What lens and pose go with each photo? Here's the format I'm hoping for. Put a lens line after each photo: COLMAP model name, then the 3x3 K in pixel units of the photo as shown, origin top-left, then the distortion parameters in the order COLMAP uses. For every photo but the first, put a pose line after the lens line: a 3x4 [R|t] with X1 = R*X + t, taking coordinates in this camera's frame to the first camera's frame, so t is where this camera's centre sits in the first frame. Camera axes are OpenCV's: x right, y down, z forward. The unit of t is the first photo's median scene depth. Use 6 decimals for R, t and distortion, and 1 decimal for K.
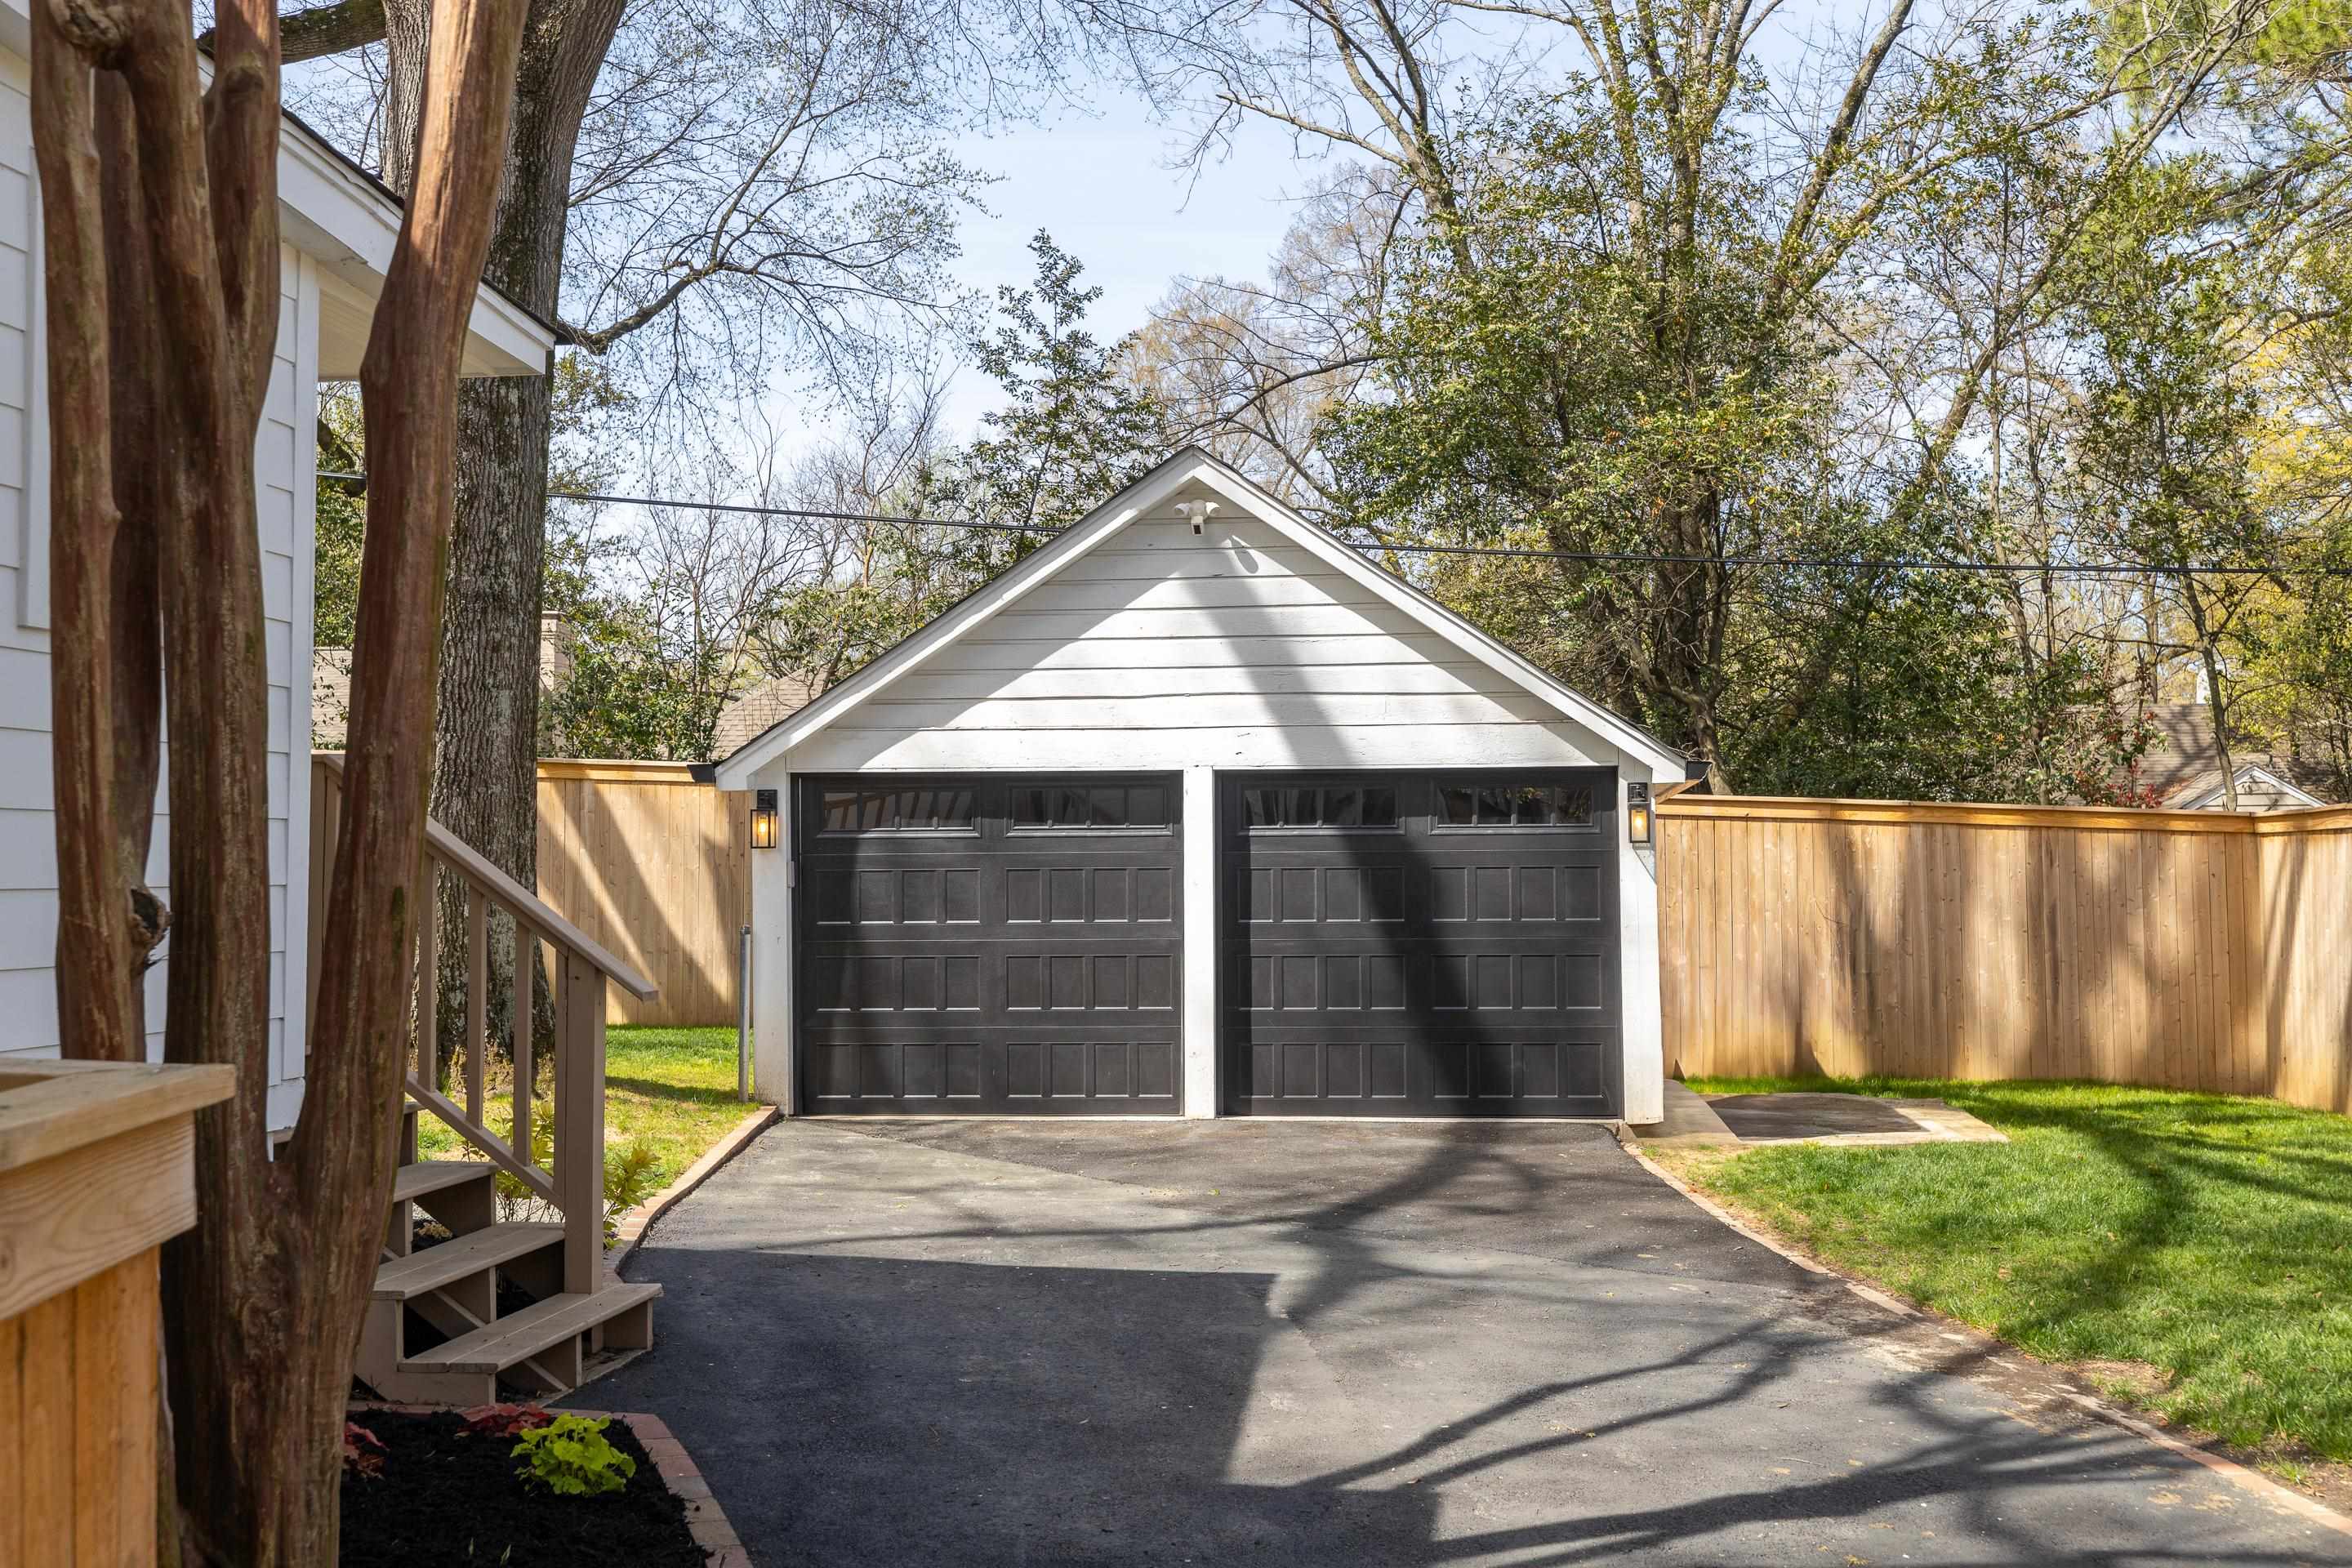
lens RADIAL K [[2049.5, 0, 1176.9], [0, 2049.5, 730.7], [0, 0, 1]] dist [0.049690, 0.001460]
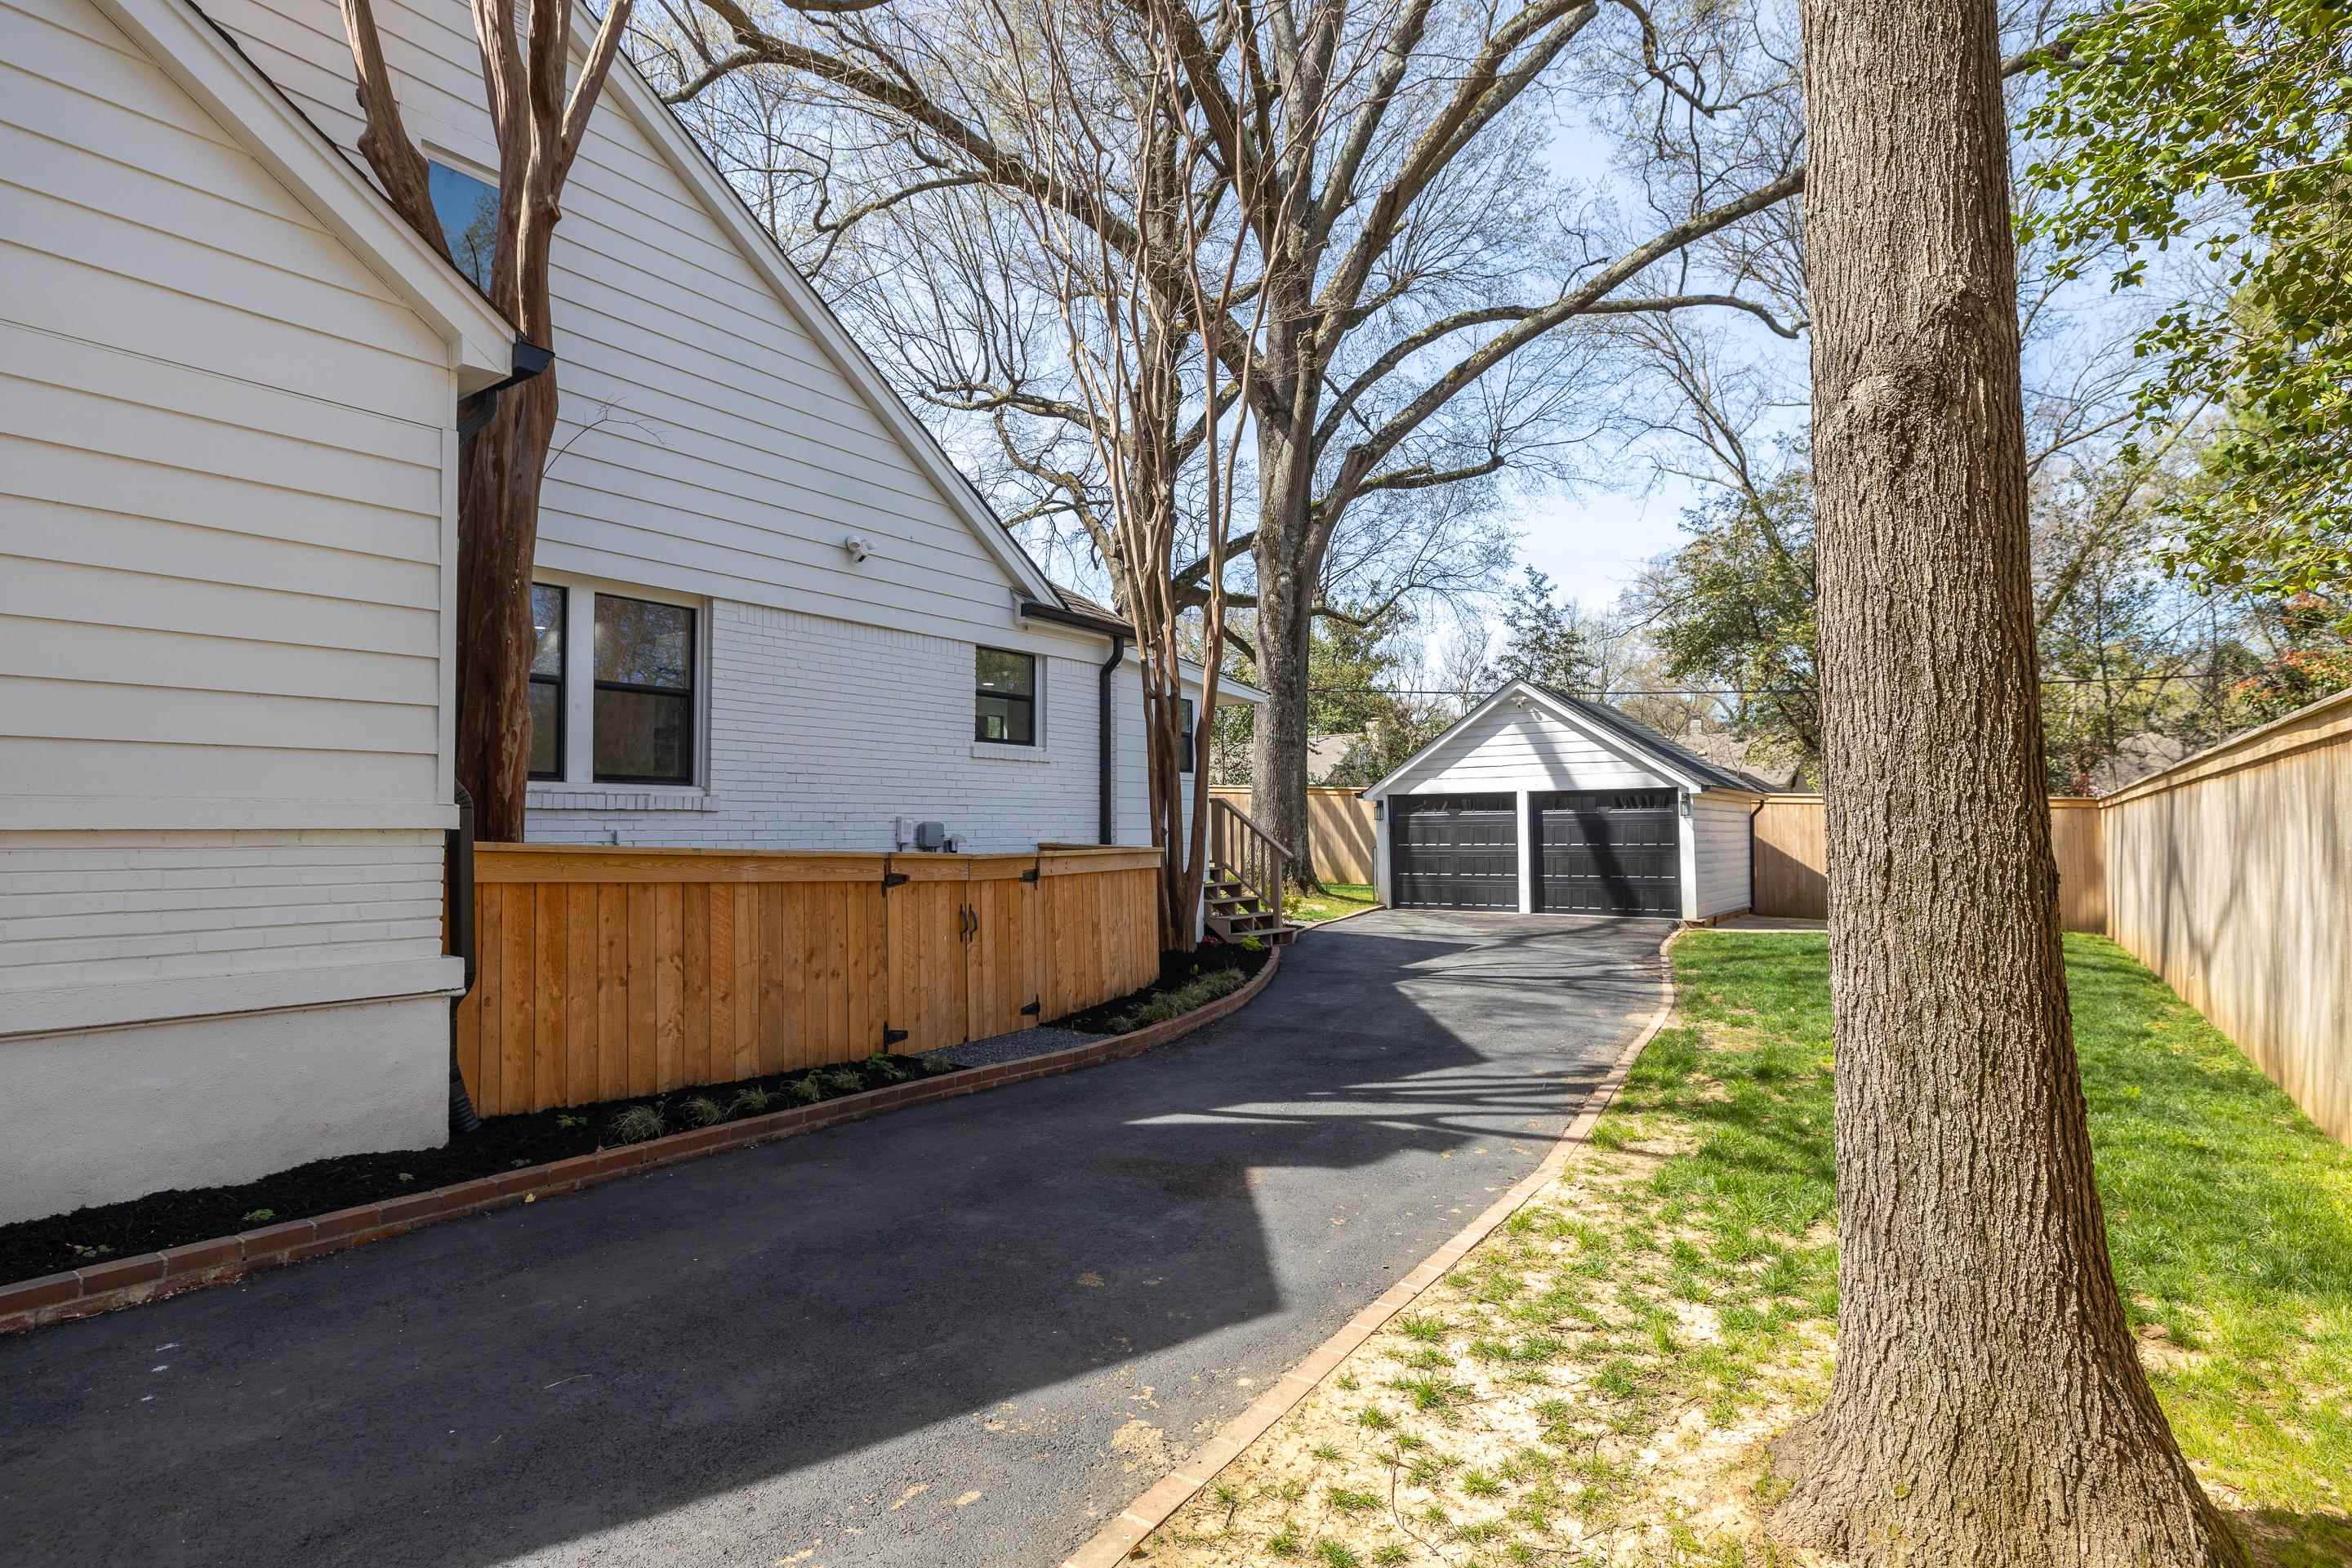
lens RADIAL K [[968.6, 0, 1176.0], [0, 968.6, 784.0], [0, 0, 1]] dist [-0.000163, 0.000479]
pose [[0.869493, -0.024496, -0.493338, 0.254606], [0.033073, 0.999415, 0.008666, -0.018349], [0.492837, -0.023851, 0.869795, -0.397539]]
